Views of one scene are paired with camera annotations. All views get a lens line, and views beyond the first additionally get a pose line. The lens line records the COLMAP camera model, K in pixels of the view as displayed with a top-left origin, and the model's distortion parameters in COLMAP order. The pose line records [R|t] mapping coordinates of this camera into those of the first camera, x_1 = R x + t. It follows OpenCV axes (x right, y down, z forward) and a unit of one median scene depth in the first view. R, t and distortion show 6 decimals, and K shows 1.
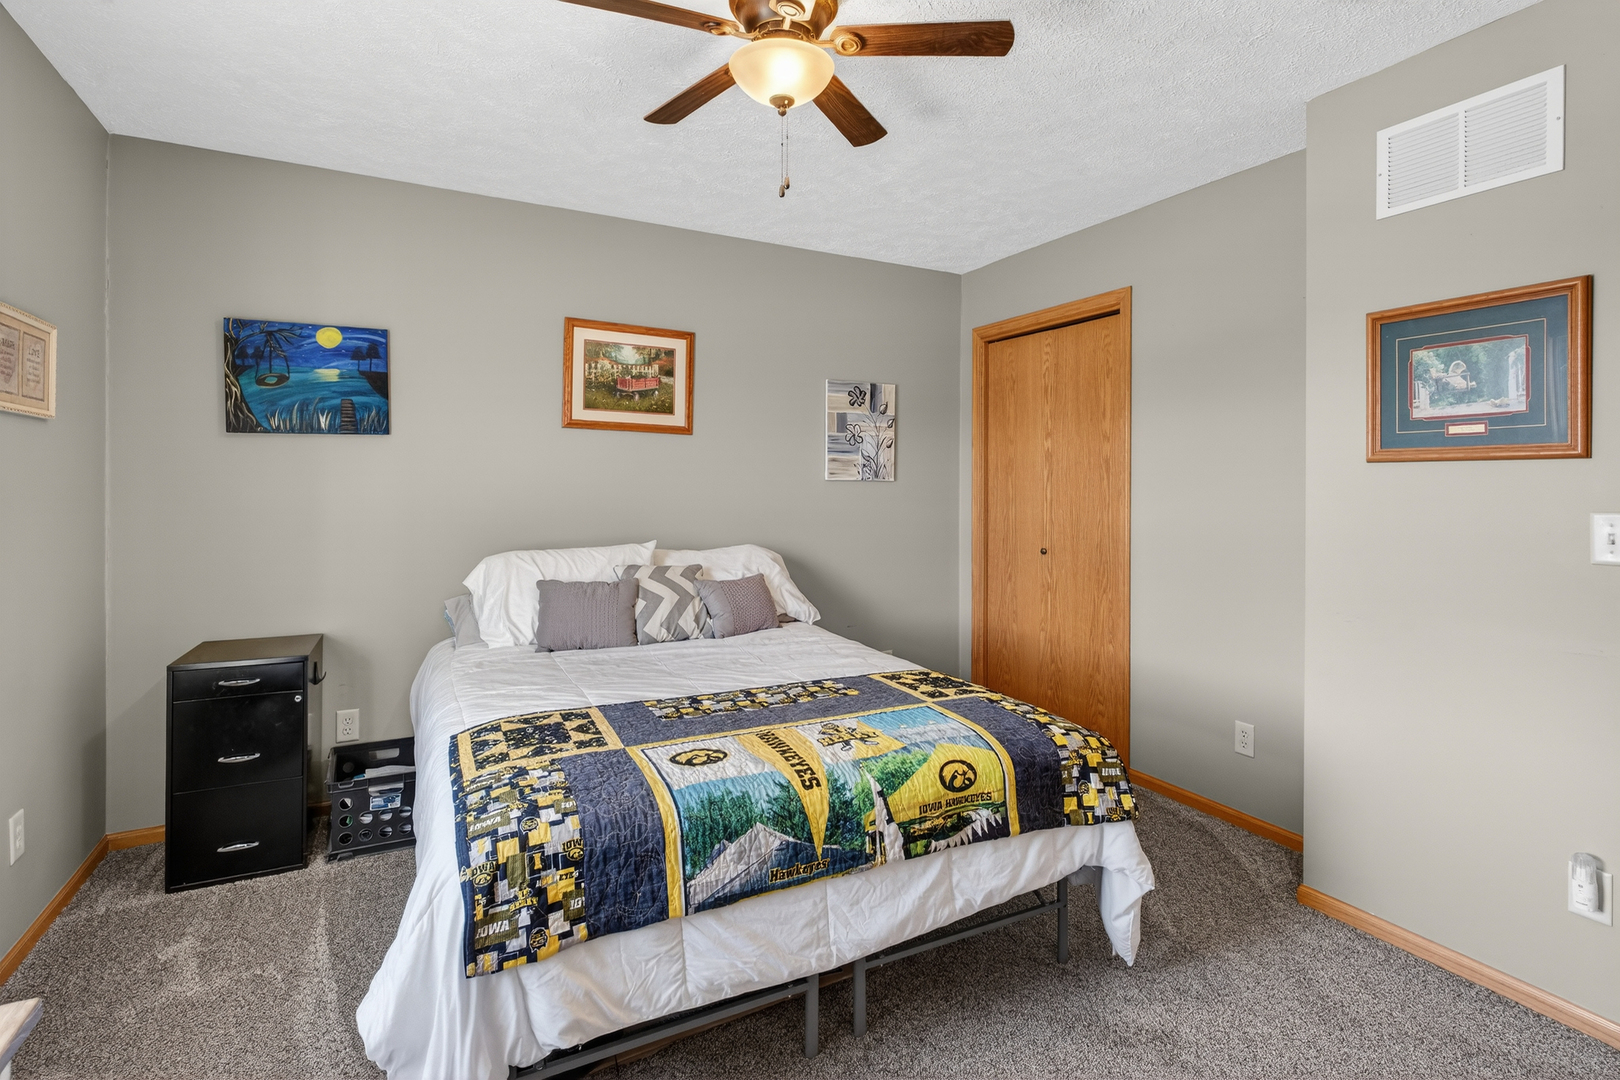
lens RADIAL K [[786.2, 0, 815.7], [0, 786.2, 492.2], [0, 0, 1]] dist [-0.002963, 0.000637]
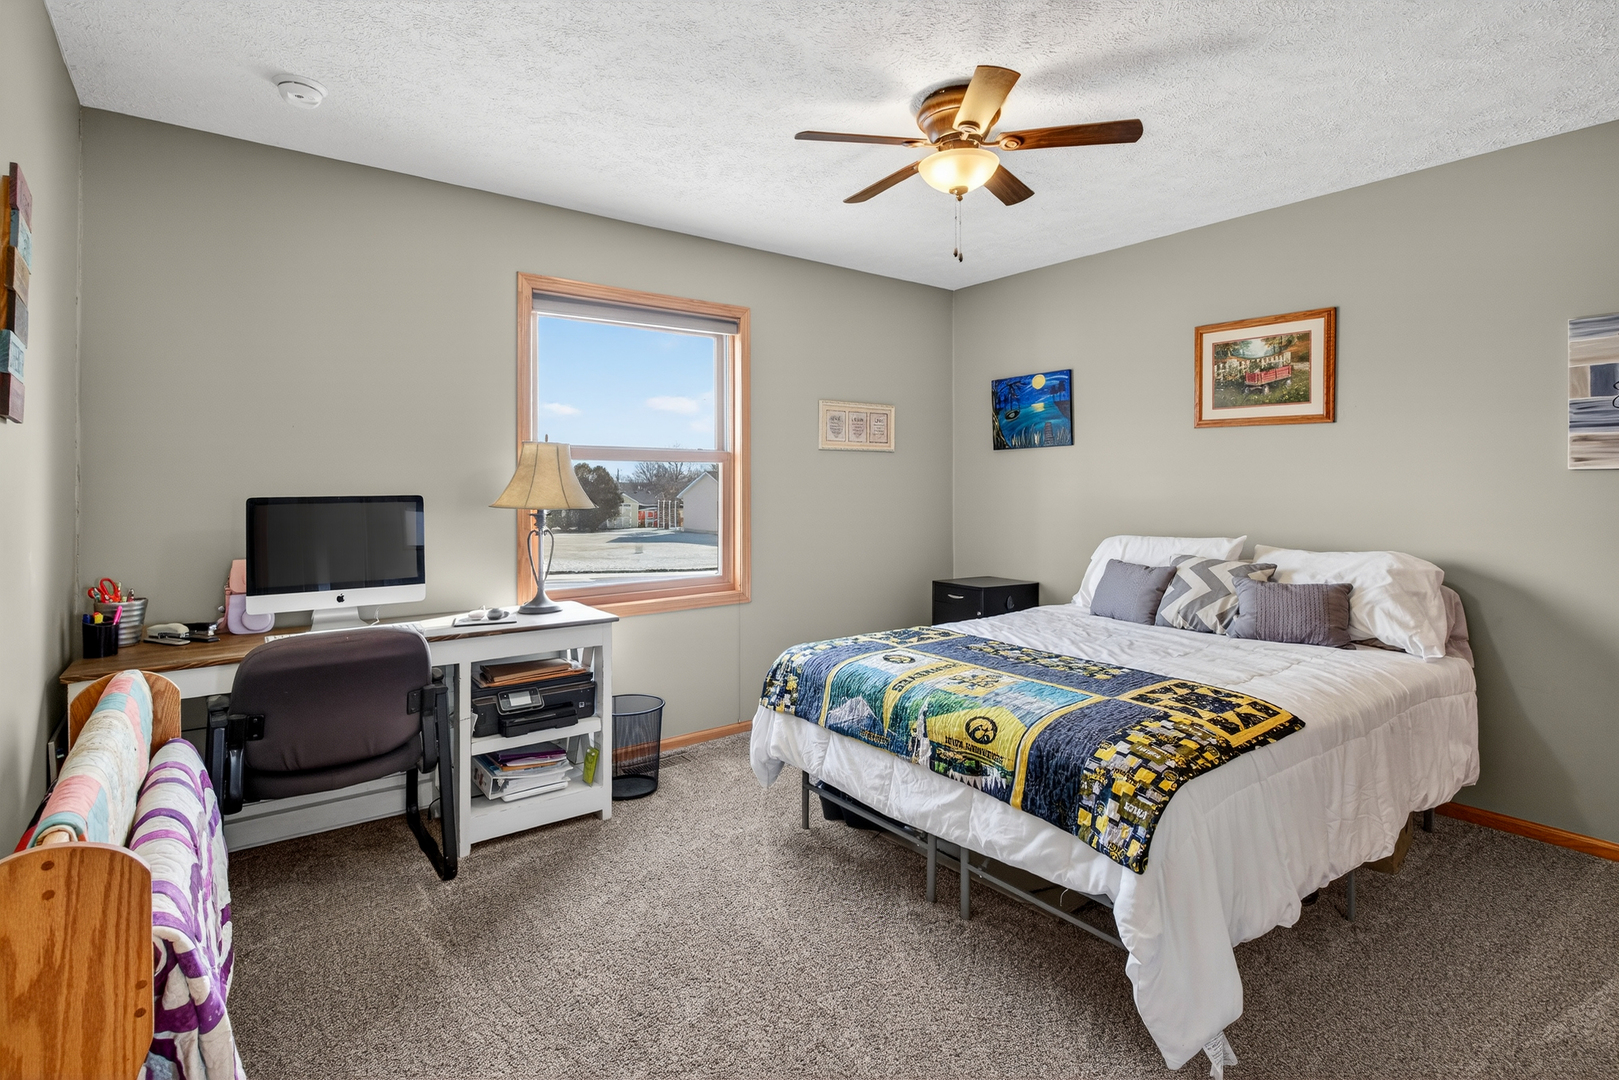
lens RADIAL K [[785.7, 0, 799.5], [0, 785.7, 474.5], [0, 0, 1]] dist [-0.002963, 0.000637]
pose [[0.155647, -0.016104, -0.987682, 0.801550], [-0.003646, 0.999851, -0.016877, 0.003602], [0.987806, 0.006228, 0.155565, 0.344605]]
